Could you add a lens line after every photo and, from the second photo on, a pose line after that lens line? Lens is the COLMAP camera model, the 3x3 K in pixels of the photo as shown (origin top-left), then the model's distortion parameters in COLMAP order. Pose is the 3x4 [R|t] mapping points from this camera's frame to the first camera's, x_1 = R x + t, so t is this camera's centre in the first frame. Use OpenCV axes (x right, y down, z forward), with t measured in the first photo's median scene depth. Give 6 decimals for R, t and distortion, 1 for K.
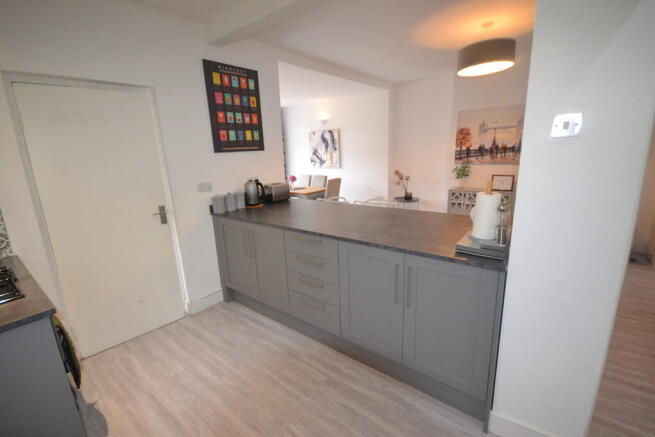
lens RADIAL K [[294.3, 0, 327.5], [0, 294.3, 218.5], [0, 0, 1]] dist [-0.004317, -0.000389]
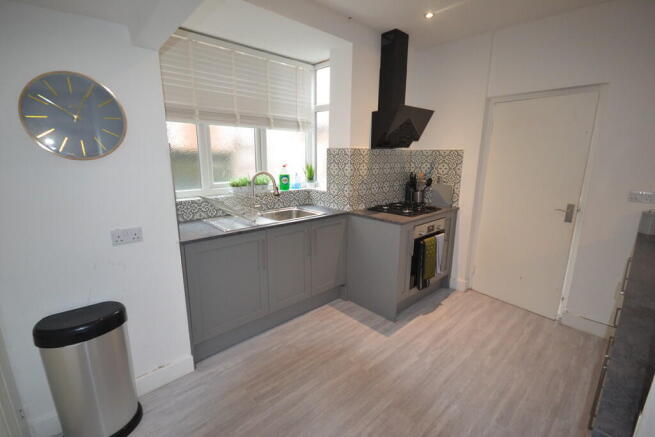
lens RADIAL K [[294.3, 0, 327.5], [0, 294.3, 218.5], [0, 0, 1]] dist [-0.004317, -0.000389]
pose [[-0.141337, 0.251333, -0.957526, 0.567804], [-0.239290, 0.929880, 0.279398, -0.086352], [0.960606, 0.268615, -0.071285, 0.305597]]
